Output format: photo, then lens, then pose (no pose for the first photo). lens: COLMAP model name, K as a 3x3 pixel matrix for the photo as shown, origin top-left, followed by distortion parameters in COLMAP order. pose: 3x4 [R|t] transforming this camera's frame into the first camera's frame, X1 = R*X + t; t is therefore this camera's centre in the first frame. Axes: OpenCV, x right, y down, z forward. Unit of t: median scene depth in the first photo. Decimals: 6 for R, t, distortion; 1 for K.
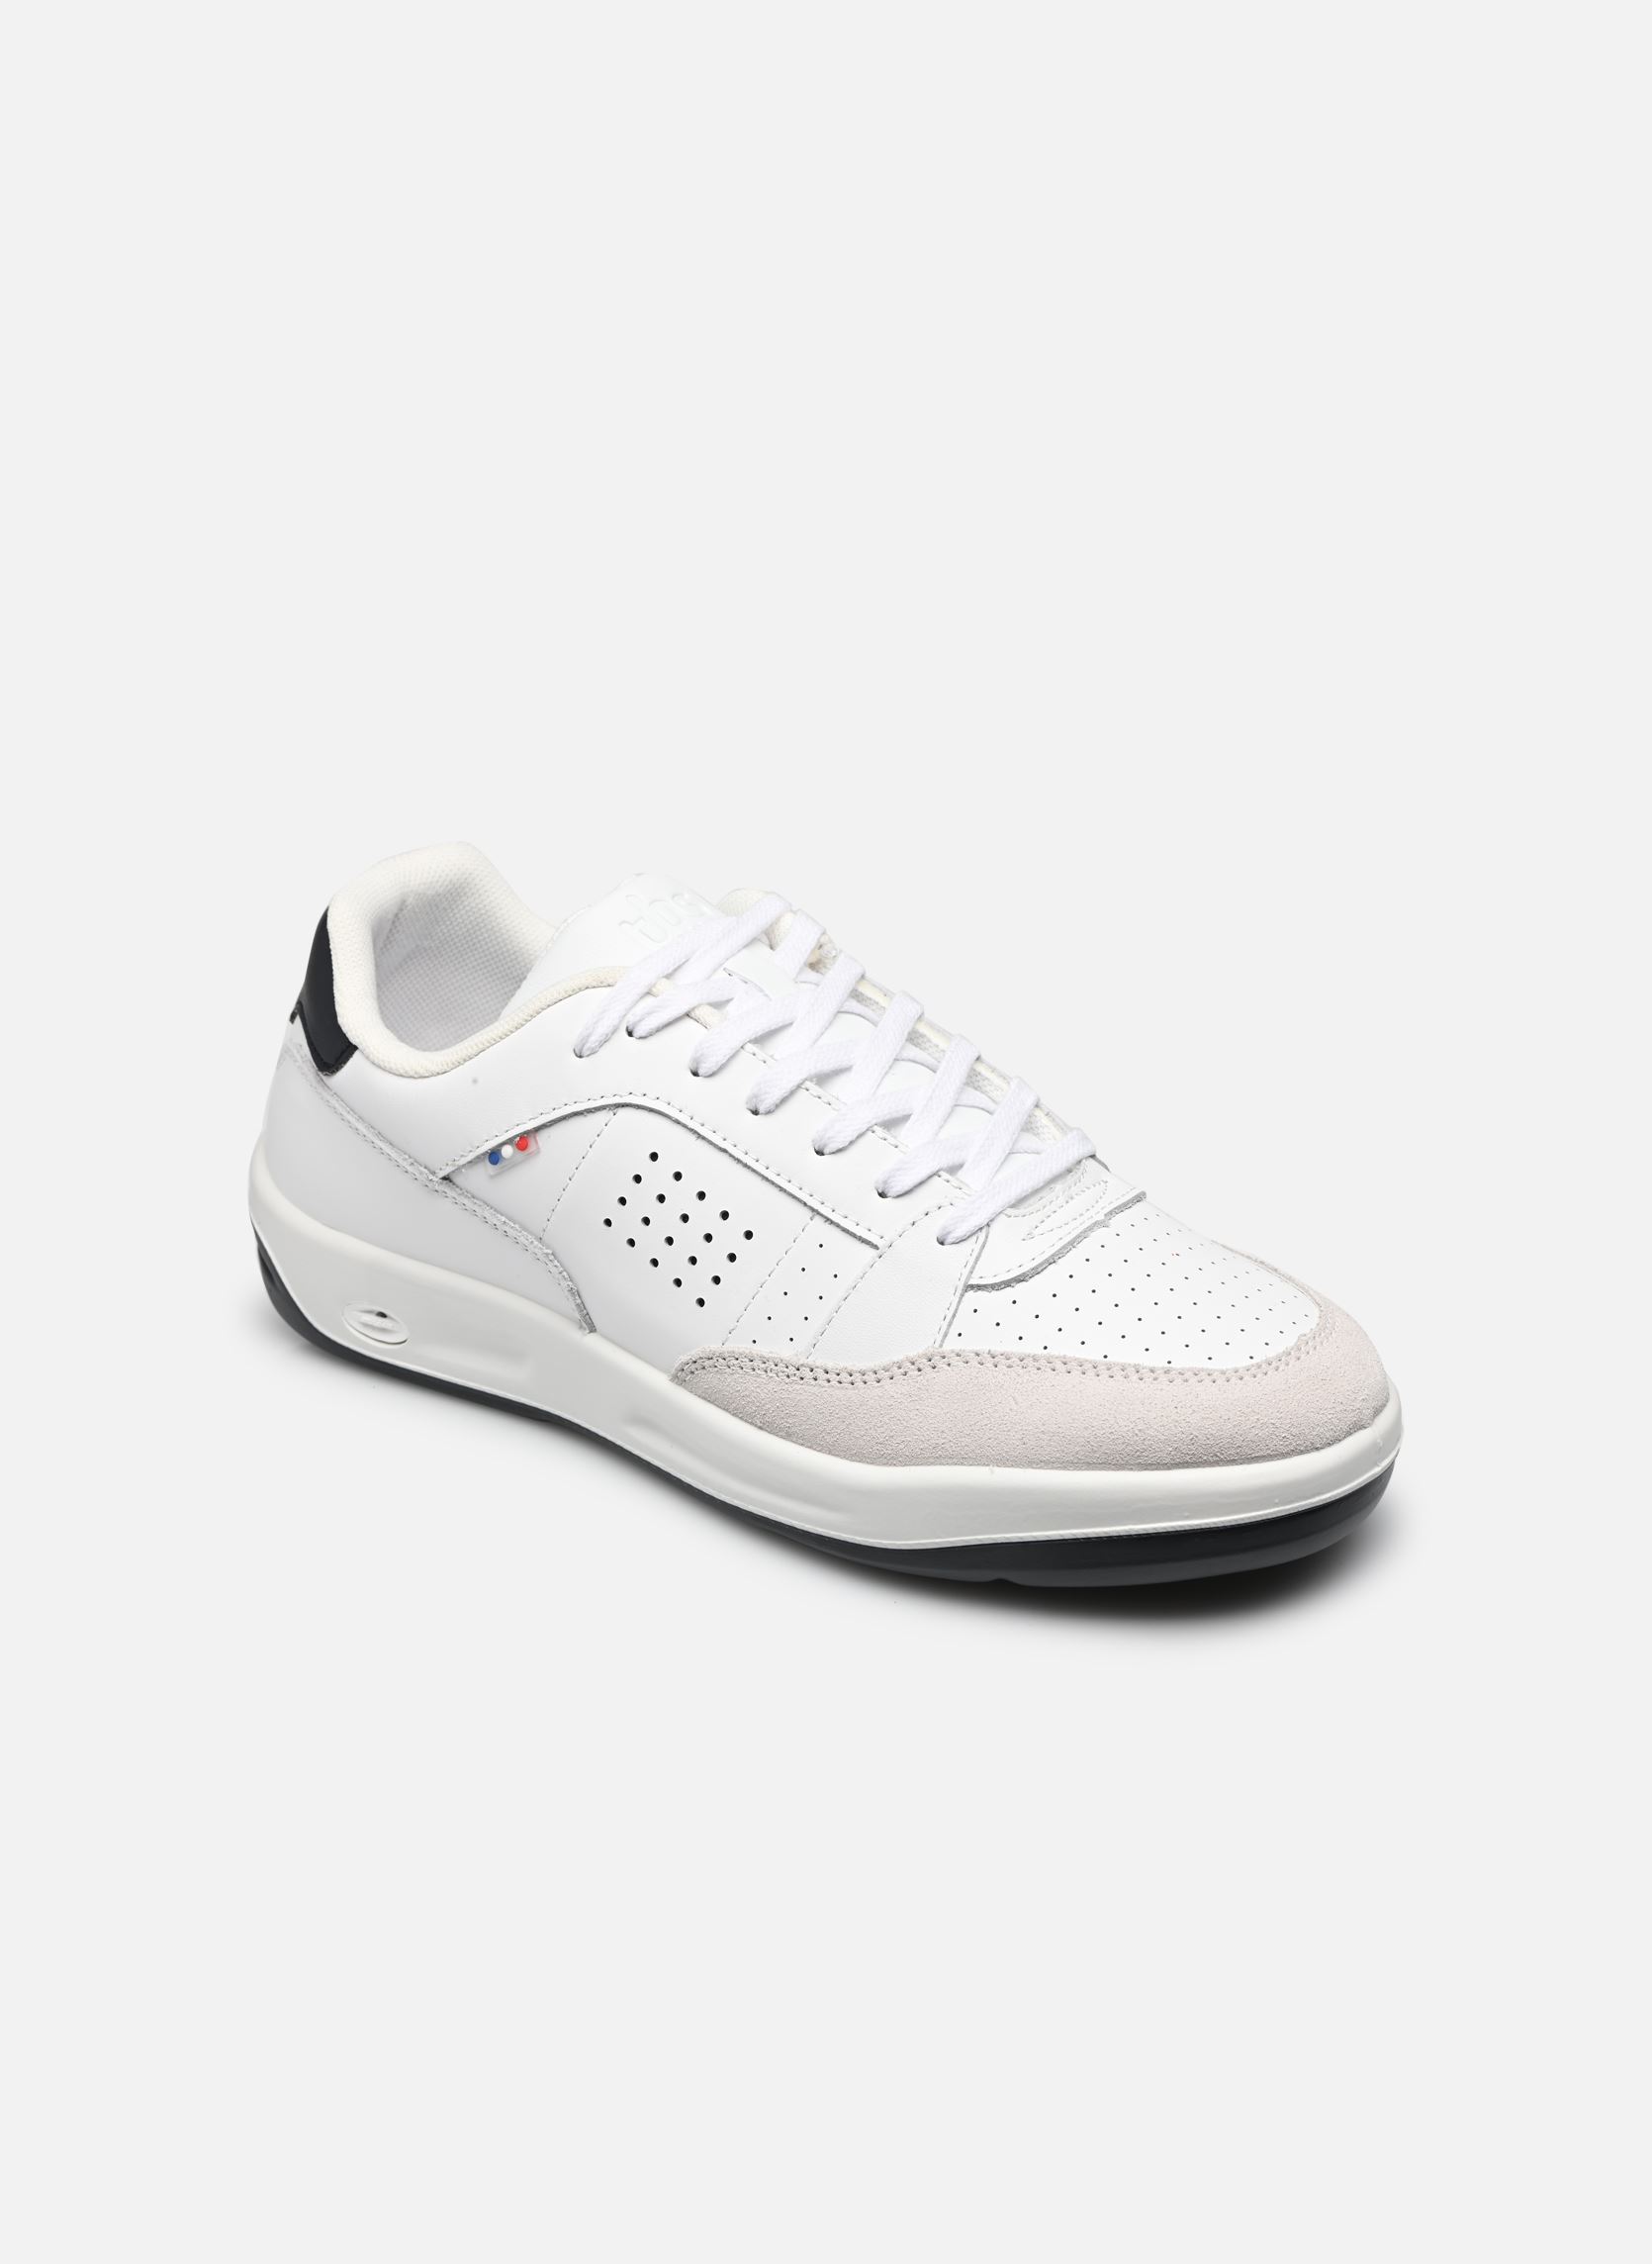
lens RADIAL K [[7016.0, 0, 826.2], [0, 7016.0, 1132.8], [0, 0, 1]] dist [0.043492, 0.000000]
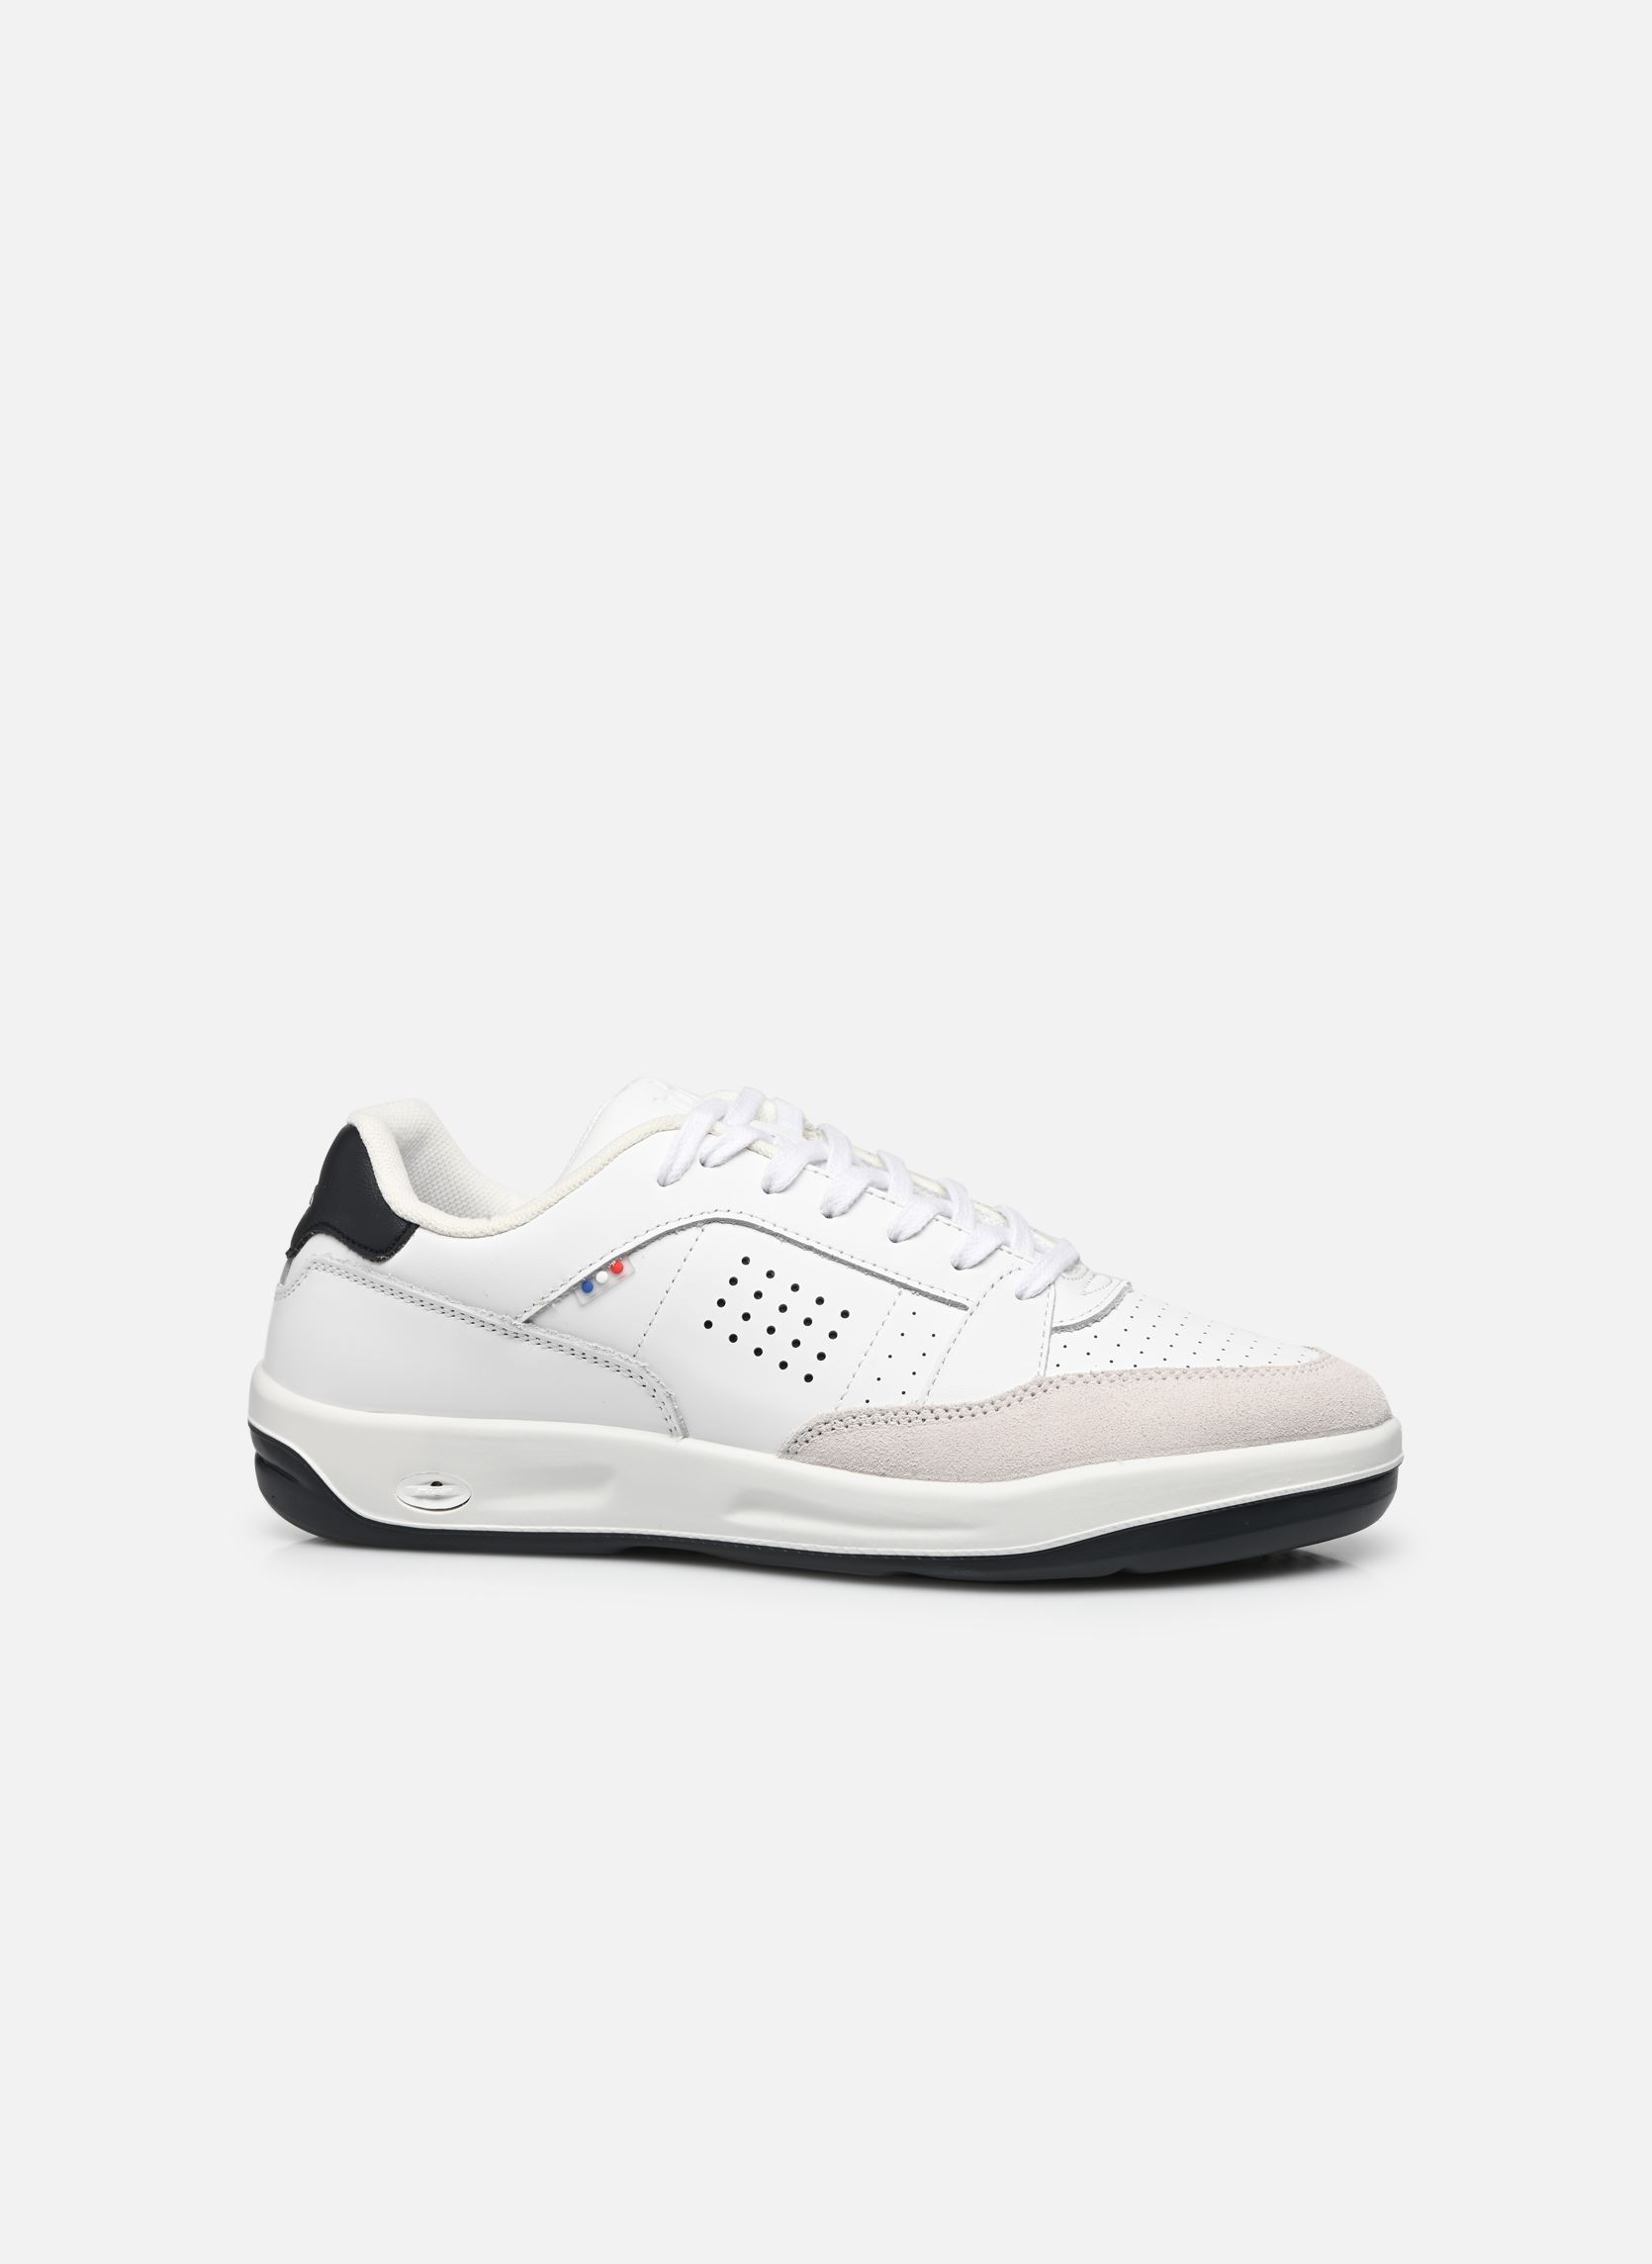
lens RADIAL K [[7016.0, 0, 825.9], [0, 7016.0, 1132.6], [0, 0, 1]] dist [0.043492, 0.000000]
pose [[0.850194, 0.036157, 0.525227, -0.610097], [0.185834, 0.912811, -0.363651, 0.399383], [-0.492581, 0.406779, 0.769347, 0.114530]]
